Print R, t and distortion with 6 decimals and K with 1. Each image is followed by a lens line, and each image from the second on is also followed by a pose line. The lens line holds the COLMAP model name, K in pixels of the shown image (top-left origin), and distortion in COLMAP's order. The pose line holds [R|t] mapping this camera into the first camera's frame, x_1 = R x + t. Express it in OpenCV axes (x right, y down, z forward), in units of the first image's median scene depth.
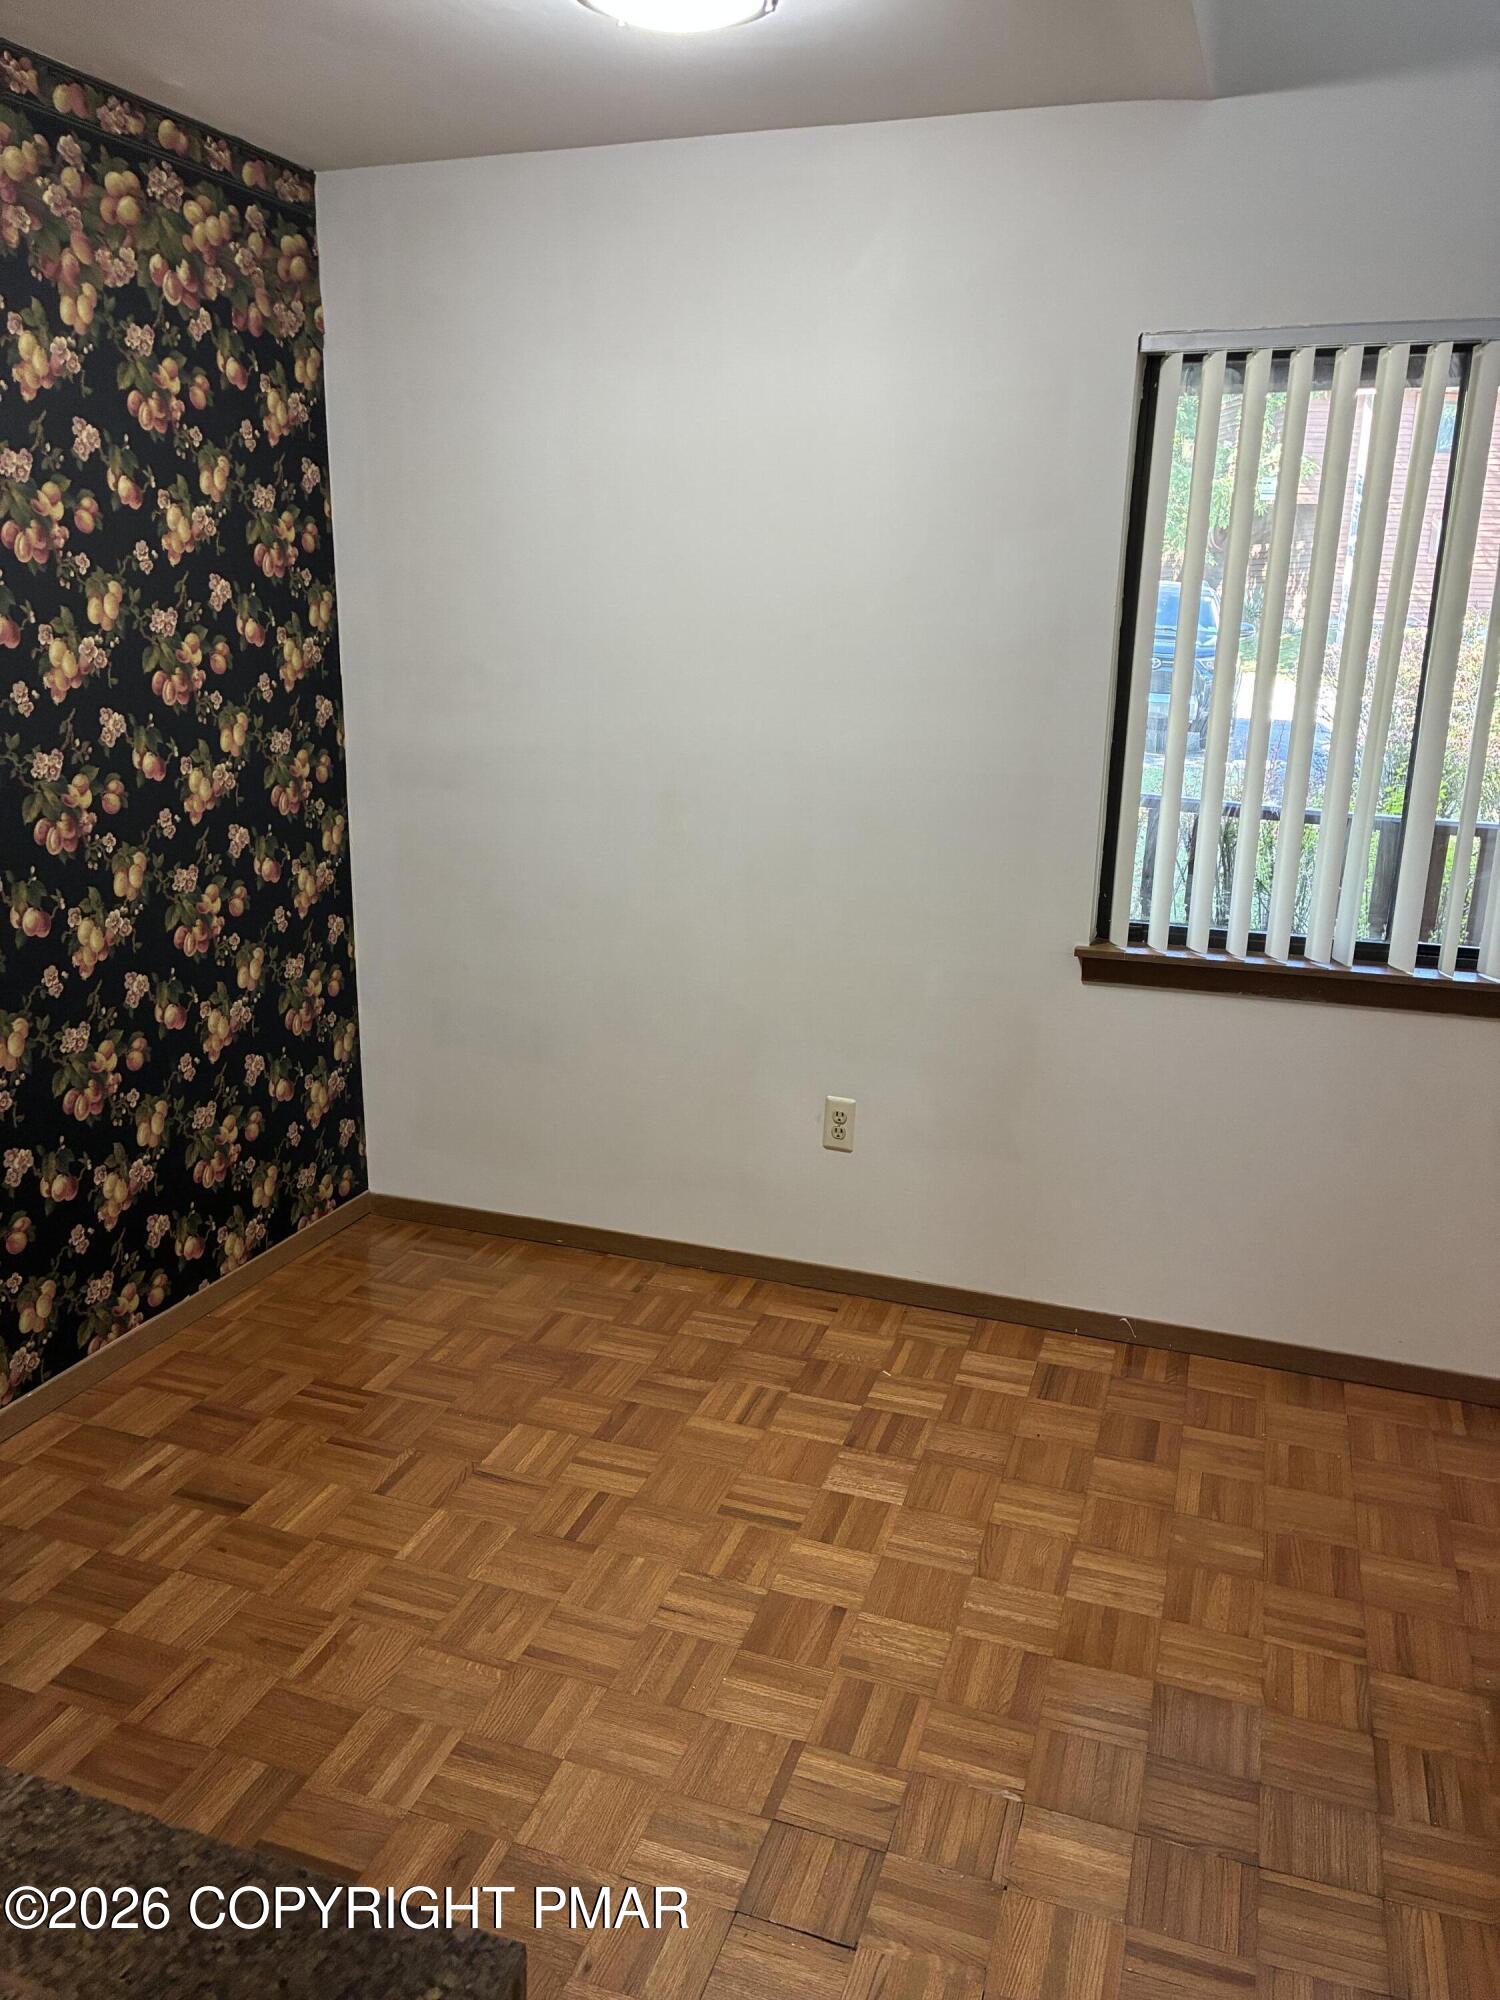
lens RADIAL K [[1503.2, 0, 754.9], [0, 1503.2, 1005.5], [0, 0, 1]] dist [0.024092, -0.030632]
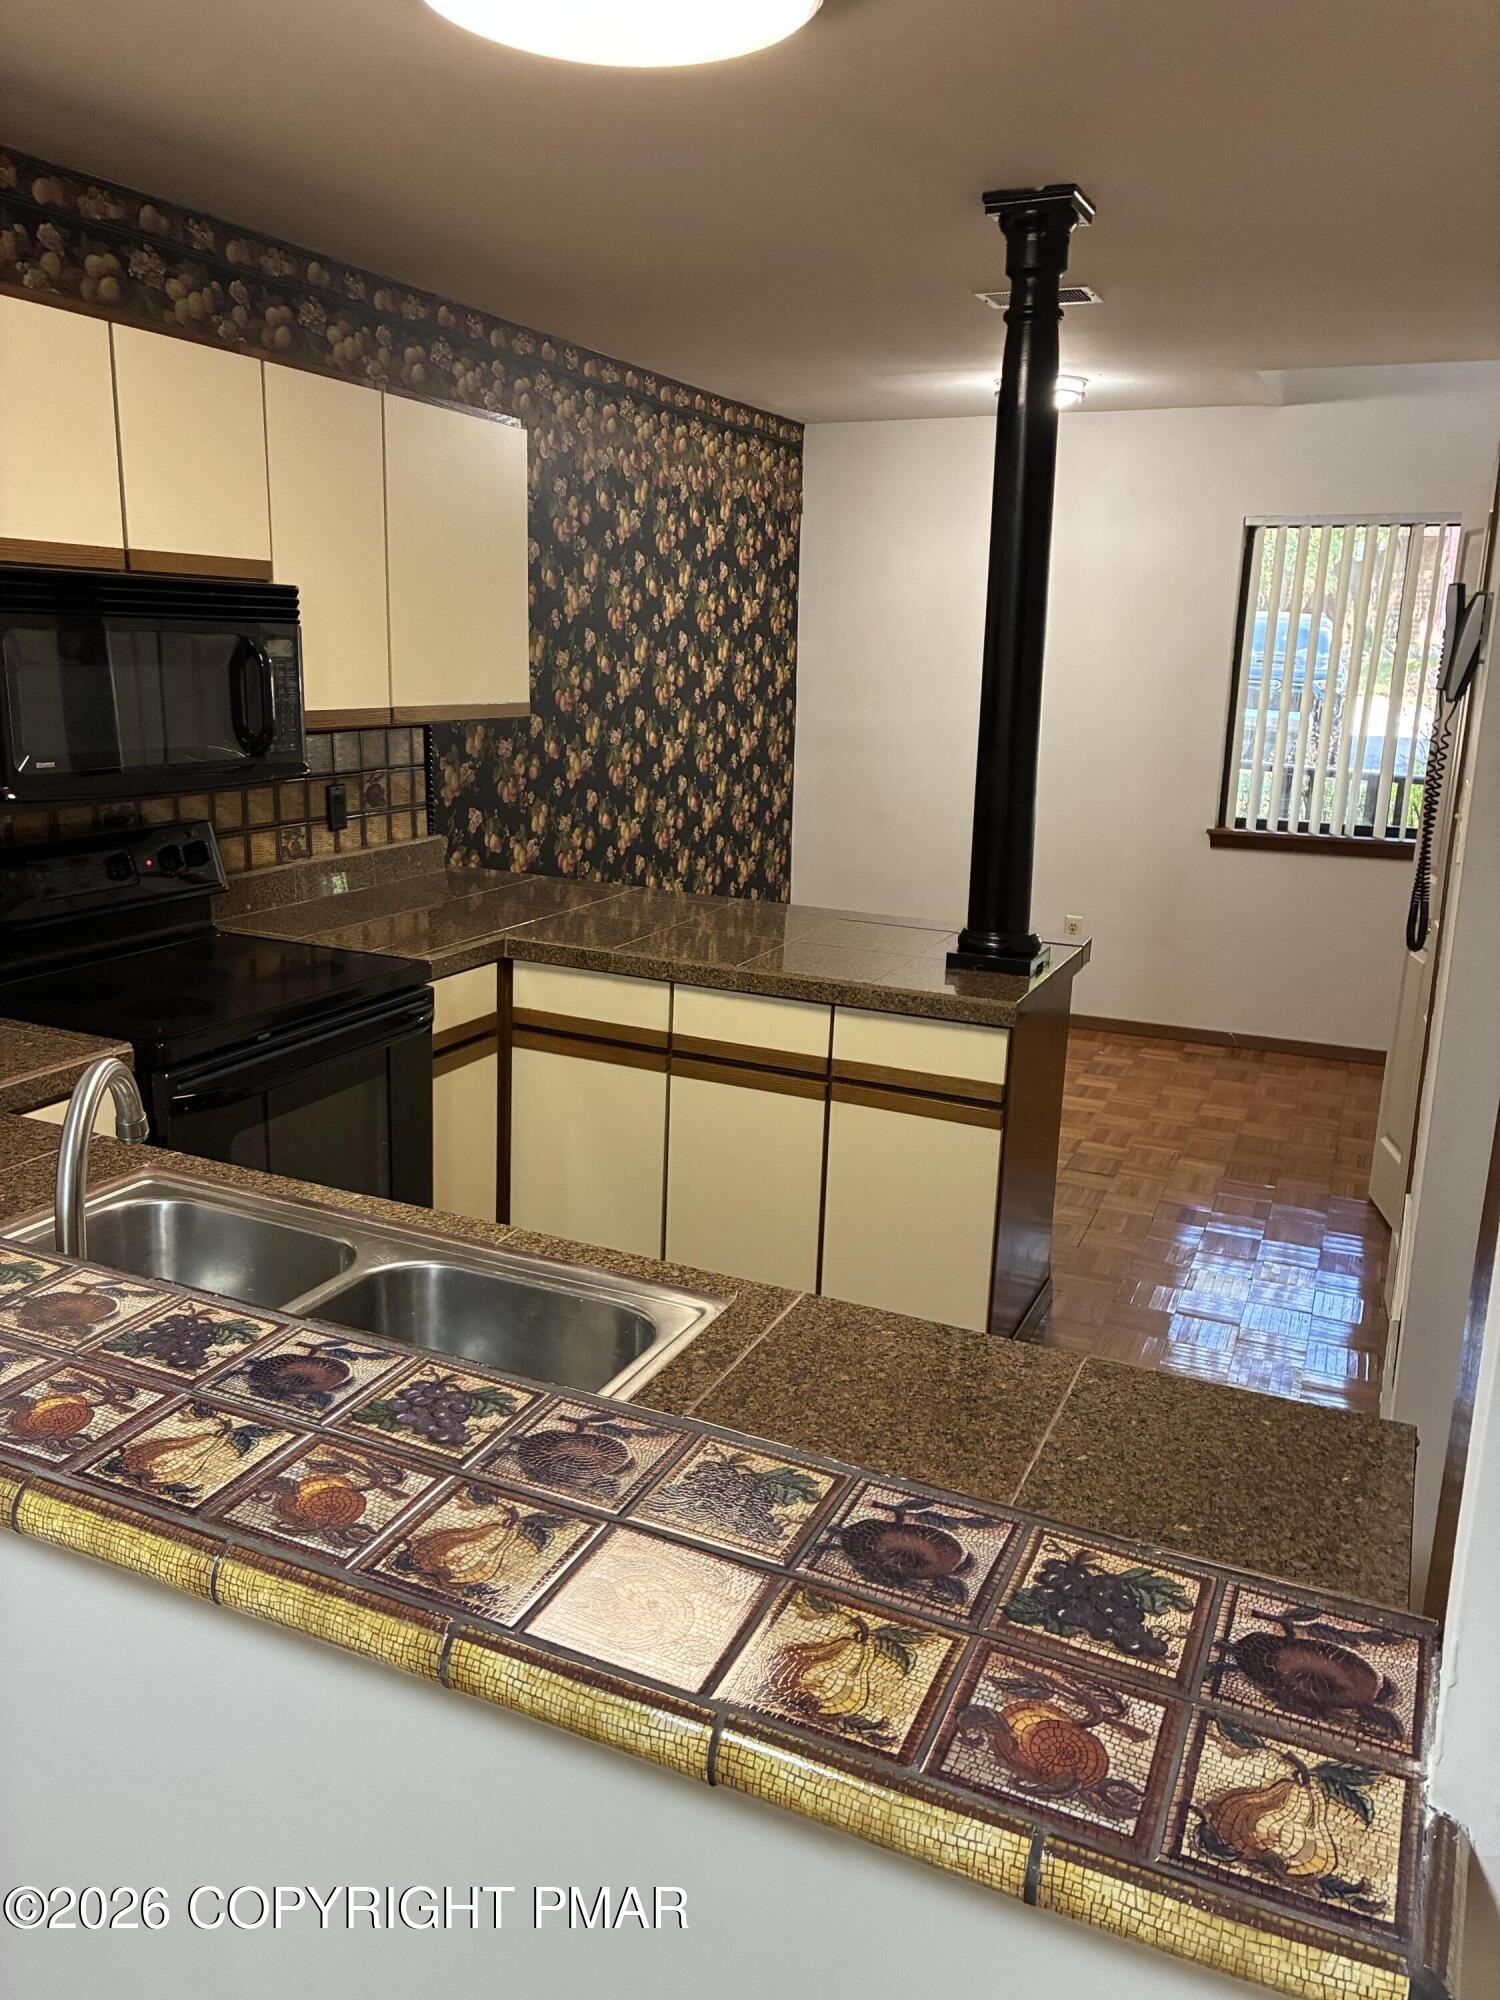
lens RADIAL K [[1503.2, 0, 752.6], [0, 1503.2, 984.5], [0, 0, 1]] dist [0.024092, -0.030632]
pose [[0.996717, 0.019534, -0.078574, -0.214239], [-0.022194, 0.999205, -0.033123, 0.244511], [0.077865, 0.034758, 0.996358, -0.976927]]
